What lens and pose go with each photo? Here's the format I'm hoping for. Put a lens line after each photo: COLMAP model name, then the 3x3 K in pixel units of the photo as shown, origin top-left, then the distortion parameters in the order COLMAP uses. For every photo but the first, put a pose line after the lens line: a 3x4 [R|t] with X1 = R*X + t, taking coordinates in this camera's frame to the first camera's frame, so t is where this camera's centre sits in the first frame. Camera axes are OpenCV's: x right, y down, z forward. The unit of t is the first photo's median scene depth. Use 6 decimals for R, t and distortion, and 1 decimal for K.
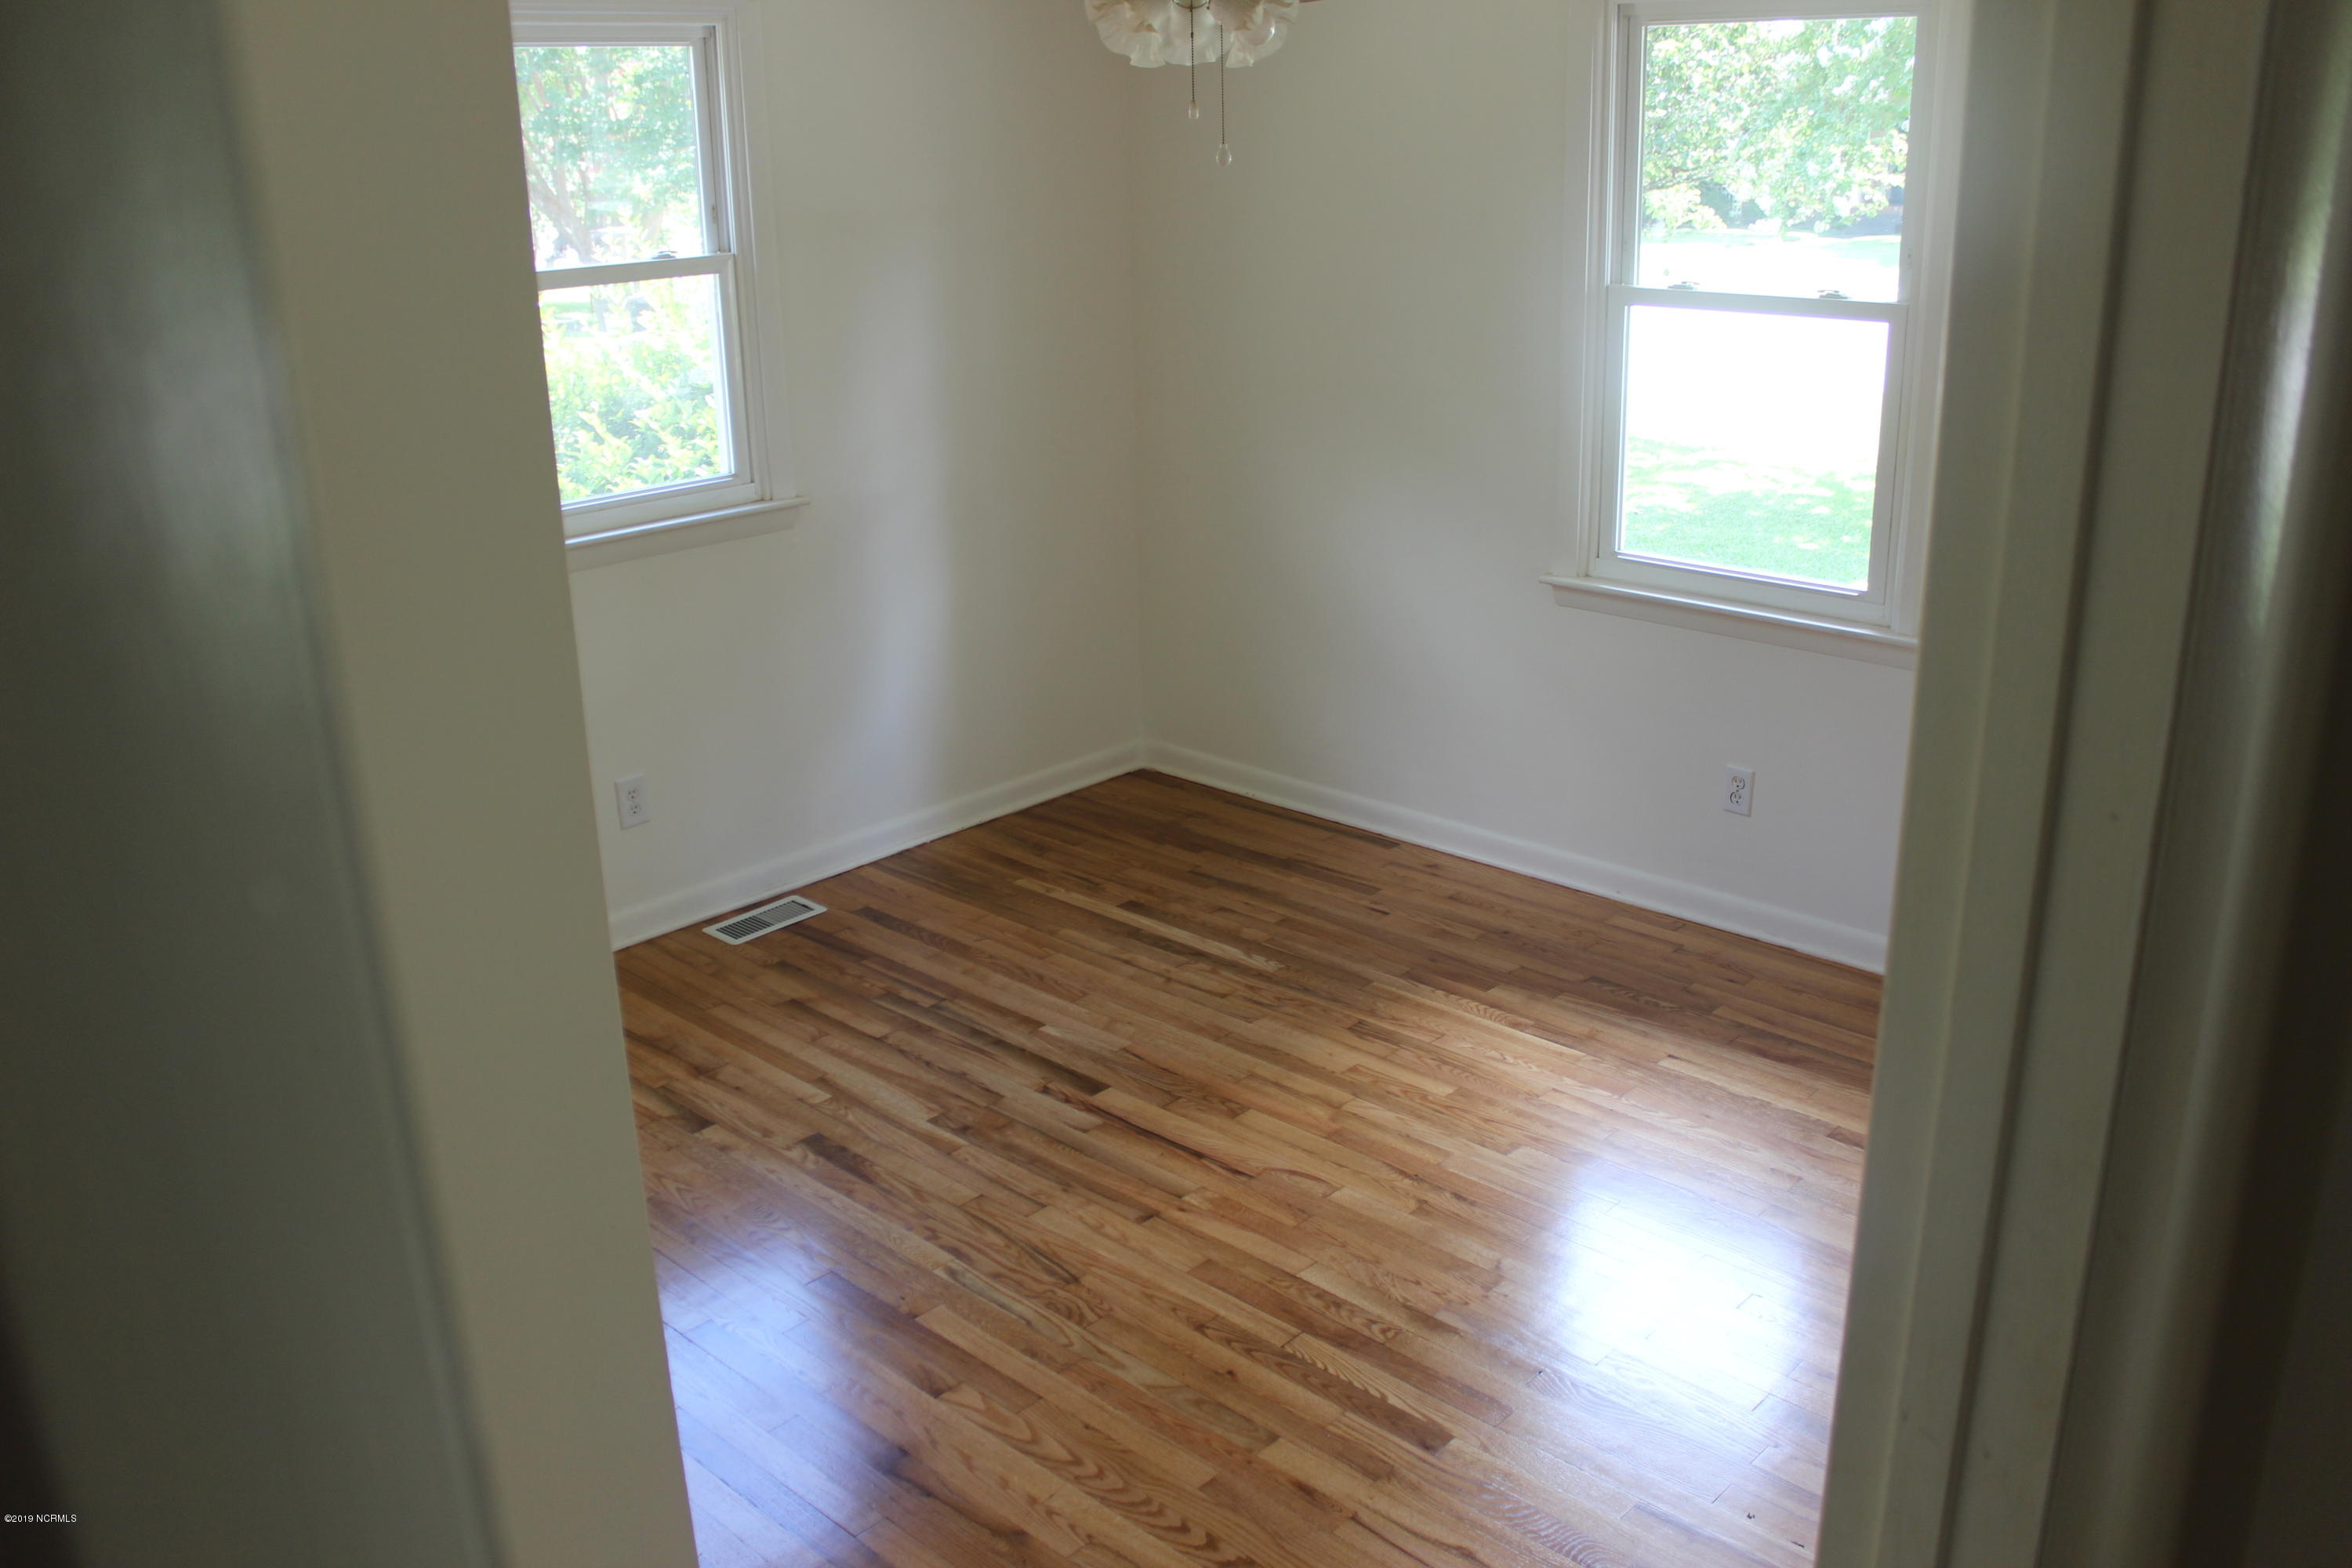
lens RADIAL K [[1965.1, 0, 1182.8], [0, 1965.1, 804.1], [0, 0, 1]] dist [-0.172680, 0.158300]
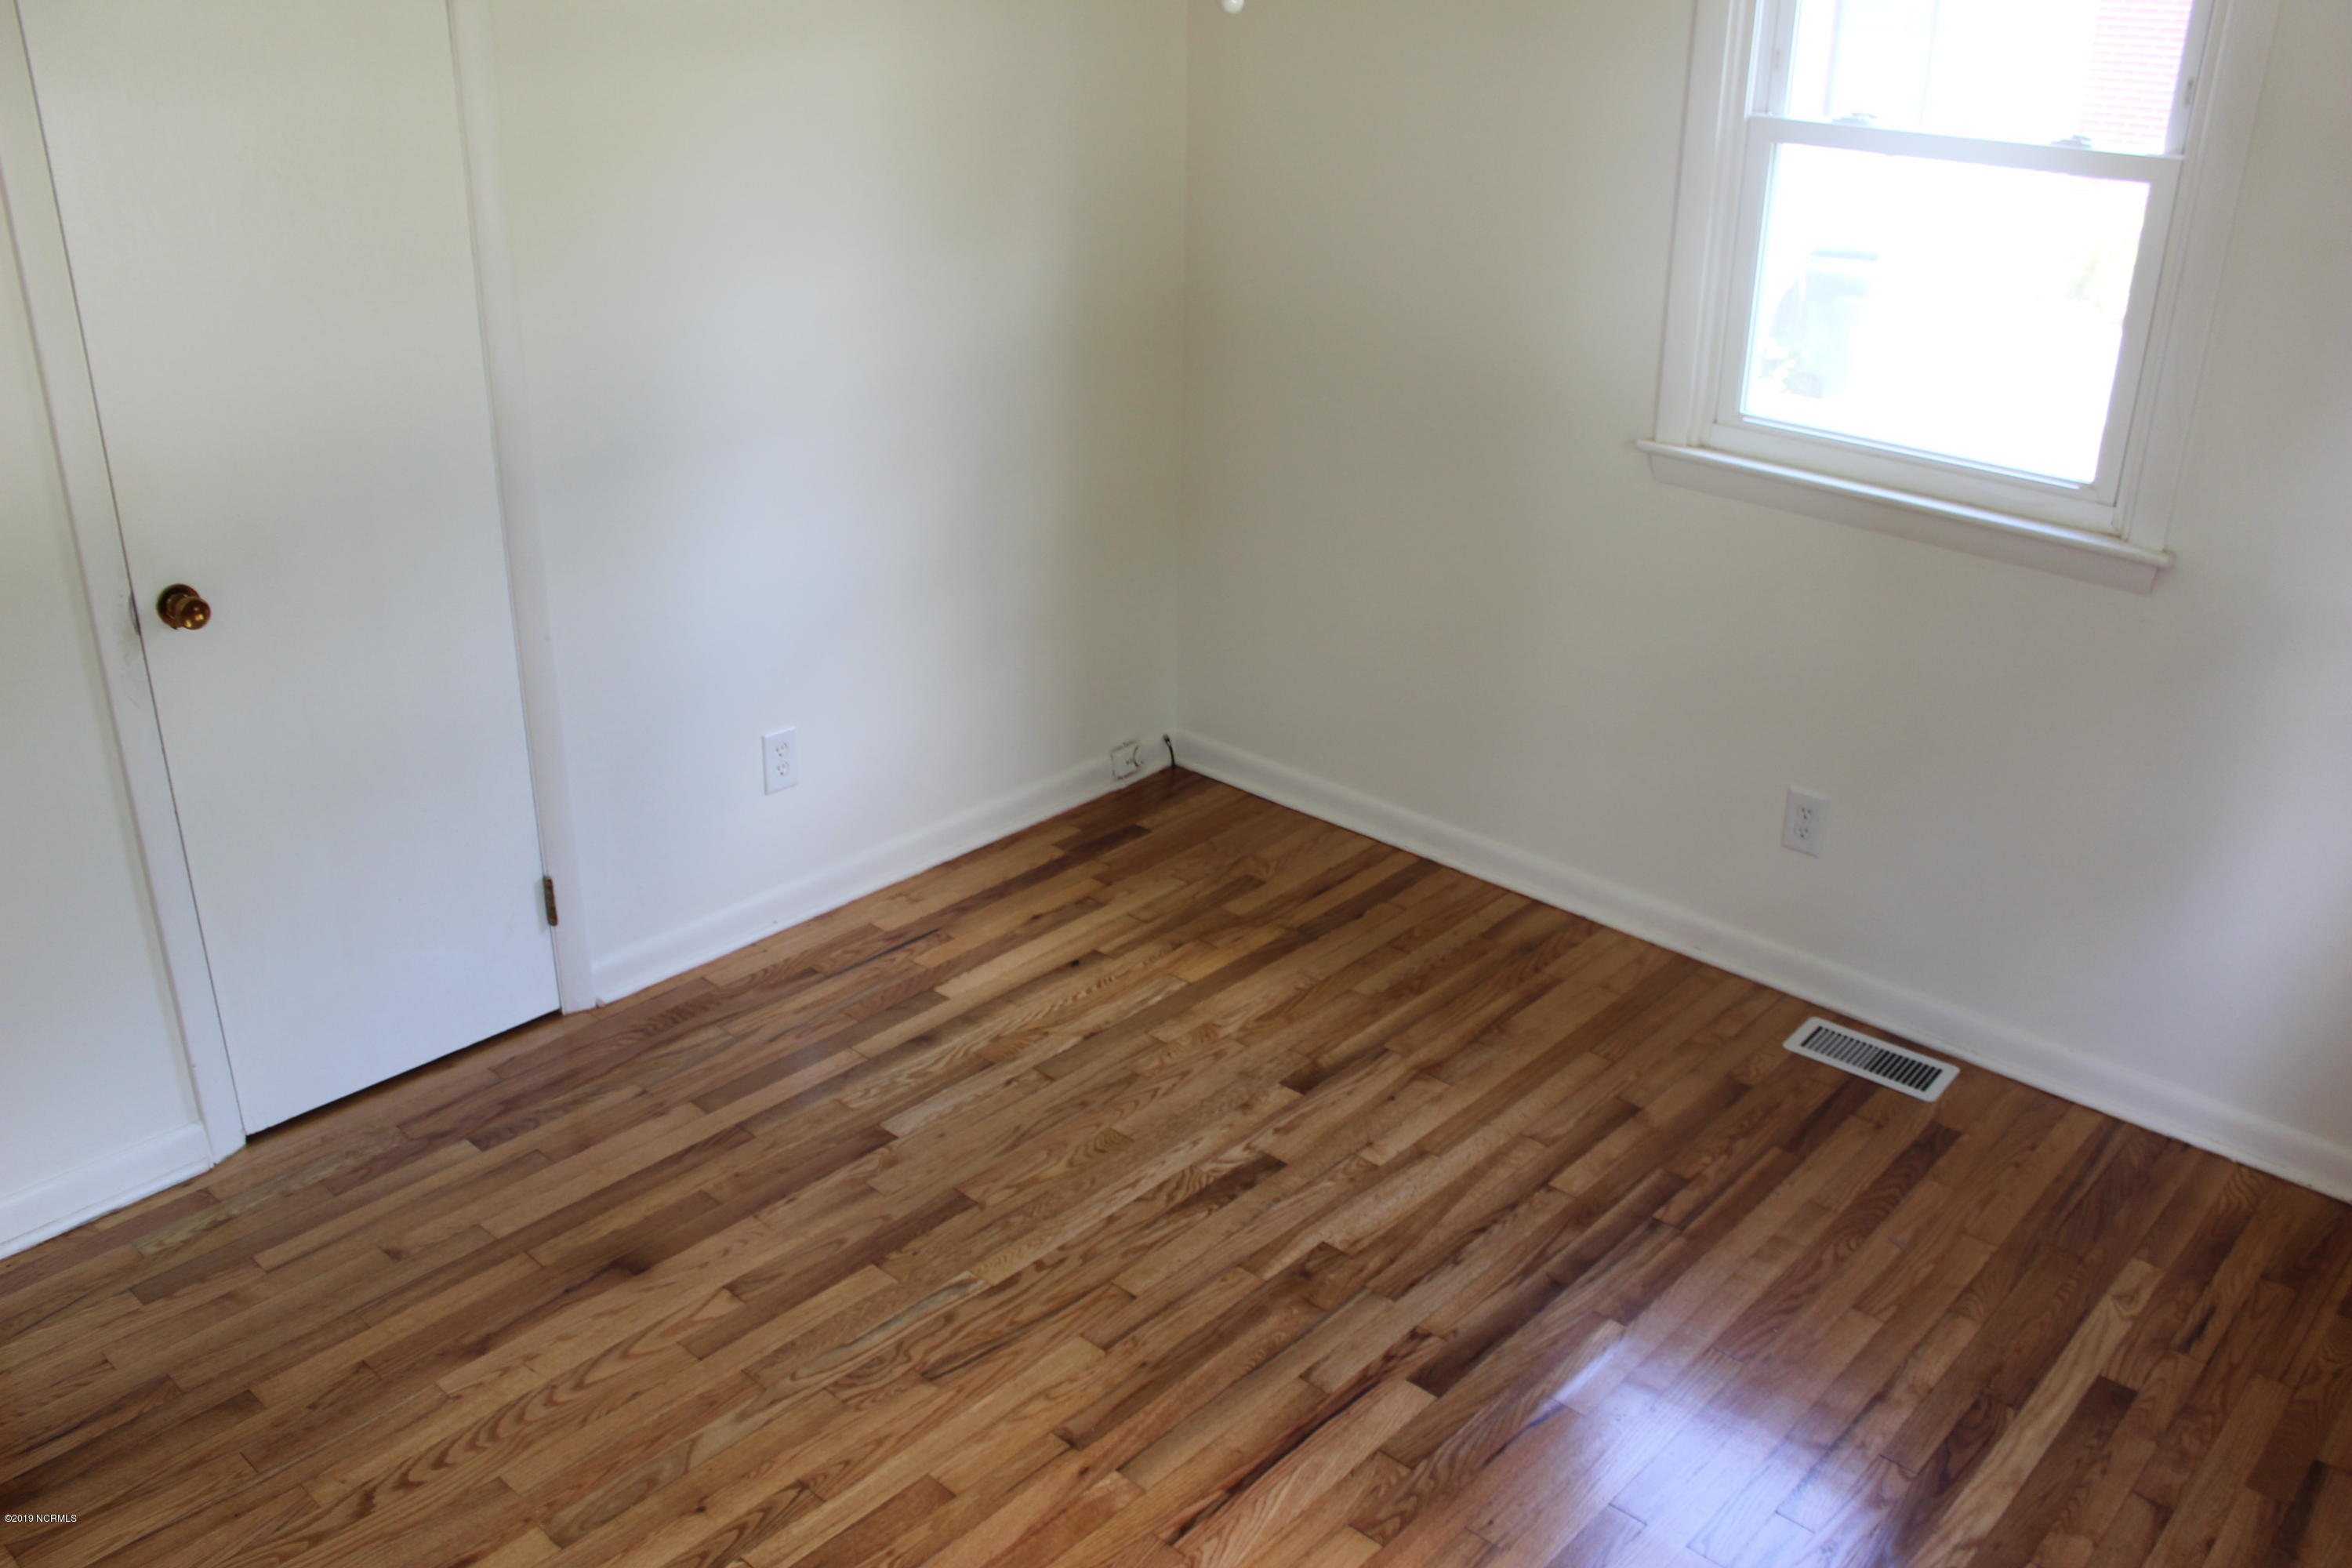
lens RADIAL K [[1965.1, 0, 1182.8], [0, 1965.1, 804.1], [0, 0, 1]] dist [-0.172680, 0.158300]
pose [[0.021529, 0.435022, -0.900163, 0.462308], [-0.348606, 0.847130, 0.401055, -0.262174], [0.937022, 0.305167, 0.169889, 0.708848]]
